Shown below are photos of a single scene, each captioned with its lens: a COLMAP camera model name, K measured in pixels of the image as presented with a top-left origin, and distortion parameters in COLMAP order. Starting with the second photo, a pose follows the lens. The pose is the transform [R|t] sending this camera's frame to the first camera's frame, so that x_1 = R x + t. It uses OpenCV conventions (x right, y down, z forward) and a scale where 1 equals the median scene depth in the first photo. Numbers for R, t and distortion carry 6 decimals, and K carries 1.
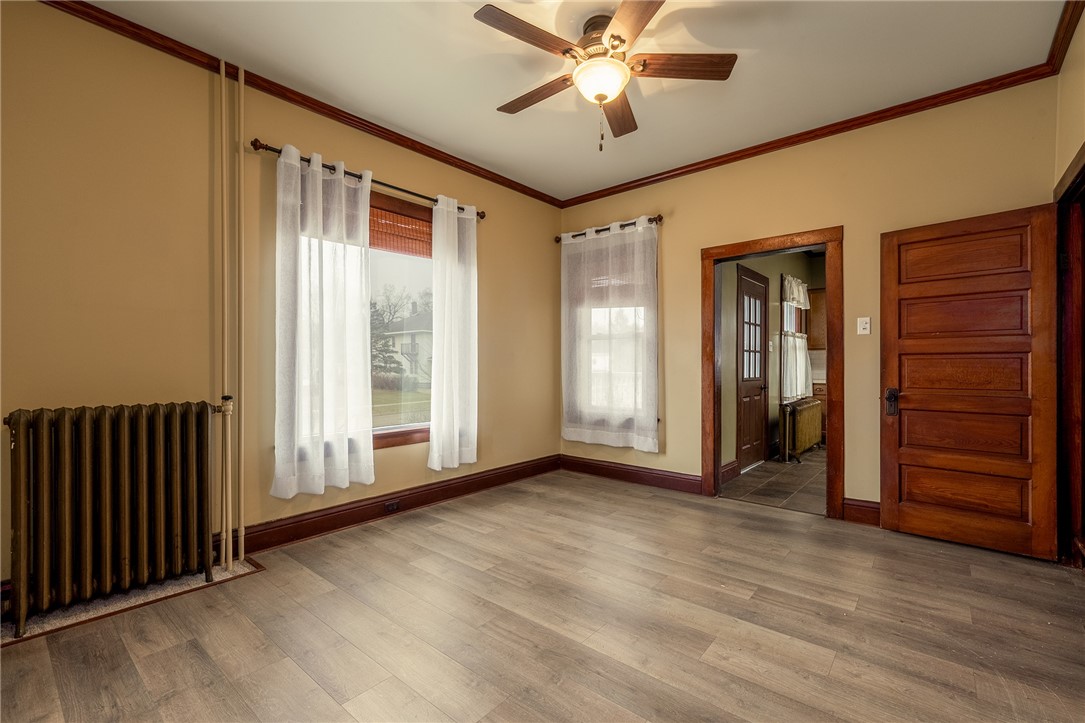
lens RADIAL K [[467.7, 0, 544.8], [0, 467.7, 363.2], [0, 0, 1]] dist [0.000096, -0.000009]
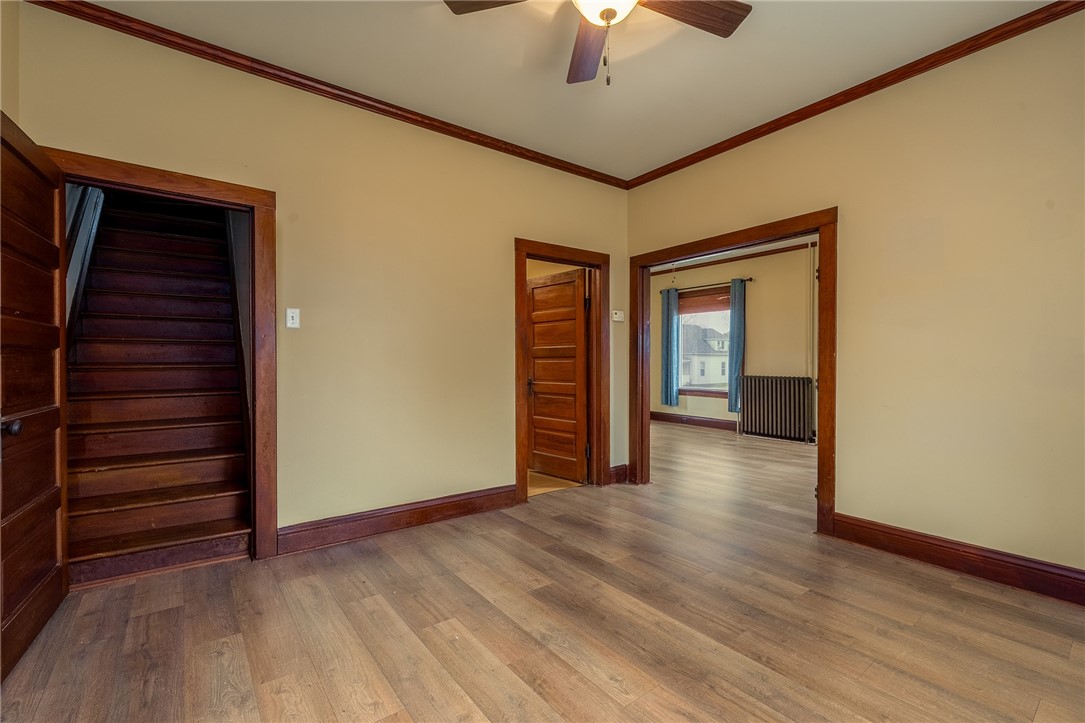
lens RADIAL K [[467.7, 0, 544.2], [0, 467.7, 362.0], [0, 0, 1]] dist [0.000096, -0.000009]
pose [[-0.980478, -0.000022, 0.196628, 0.085689], [0.000375, 0.999998, 0.001985, -0.002638], [-0.196628, 0.002020, -0.980476, 2.059019]]
